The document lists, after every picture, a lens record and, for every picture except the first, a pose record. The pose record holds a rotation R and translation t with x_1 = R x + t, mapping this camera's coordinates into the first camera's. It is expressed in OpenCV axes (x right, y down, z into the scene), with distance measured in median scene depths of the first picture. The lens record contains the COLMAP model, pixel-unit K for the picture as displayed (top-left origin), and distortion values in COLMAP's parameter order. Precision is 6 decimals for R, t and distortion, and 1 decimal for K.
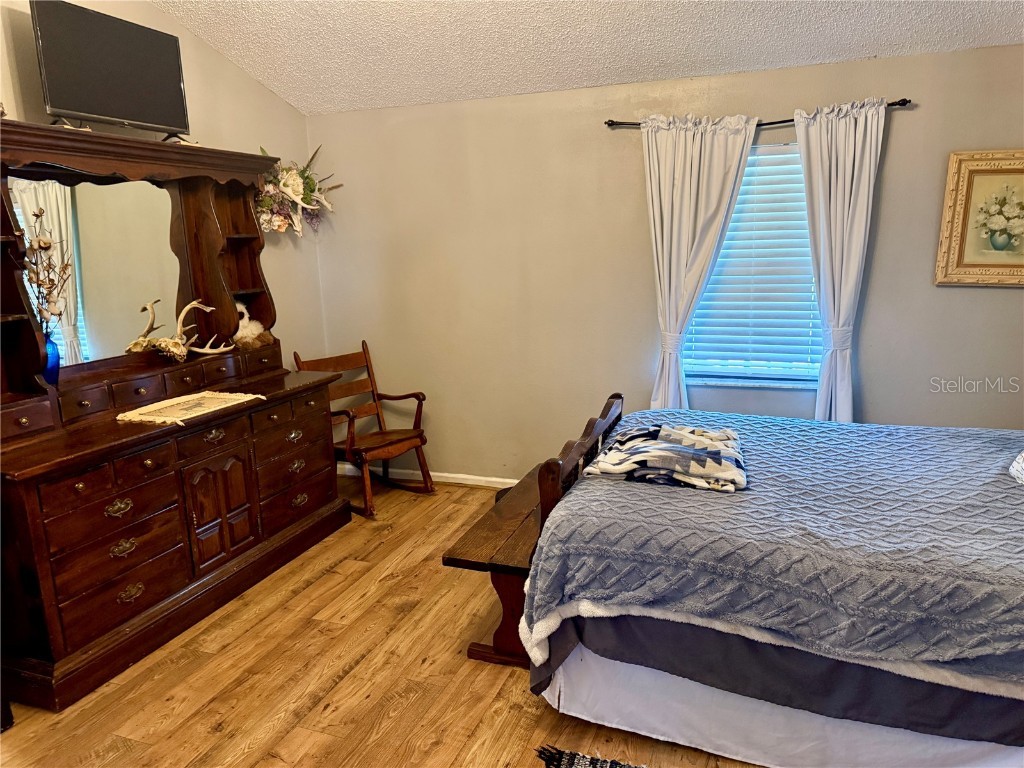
lens RADIAL K [[728.5, 0, 512.8], [0, 728.5, 381.5], [0, 0, 1]] dist [0.001249, -0.012365]
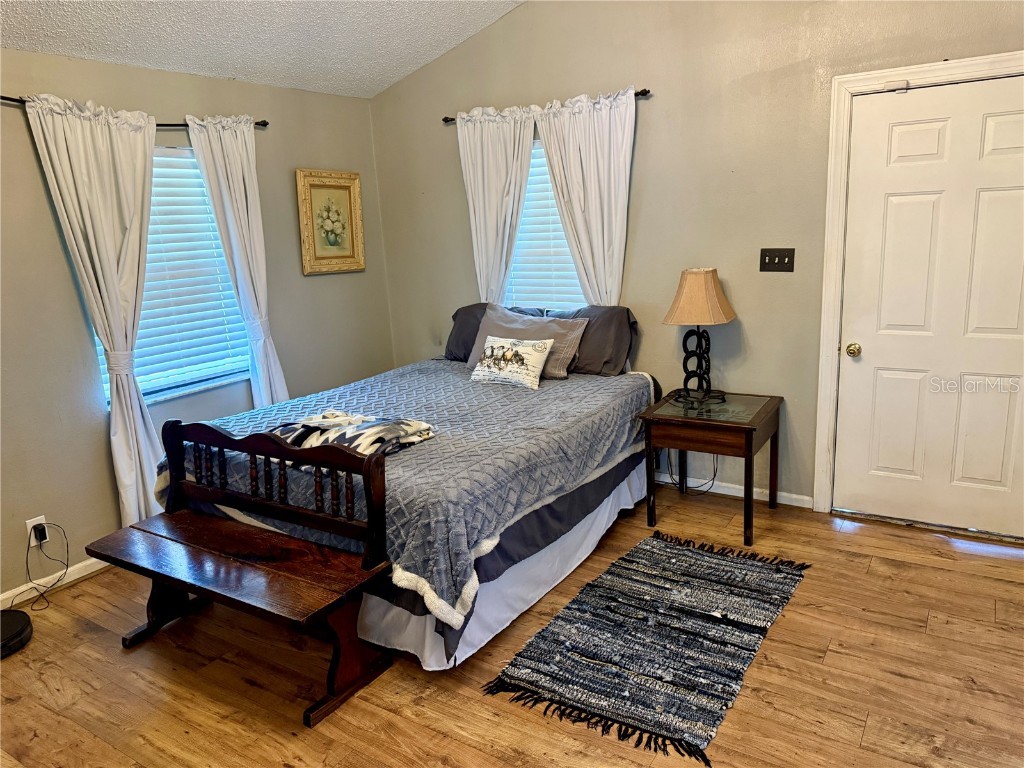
lens RADIAL K [[728.5, 0, 515.1], [0, 728.5, 388.4], [0, 0, 1]] dist [0.001249, -0.012365]
pose [[0.196776, -0.209531, 0.957798, -0.625339], [0.226326, 0.960221, 0.163563, -0.072736], [-0.953968, 0.184589, 0.236371, 0.418877]]
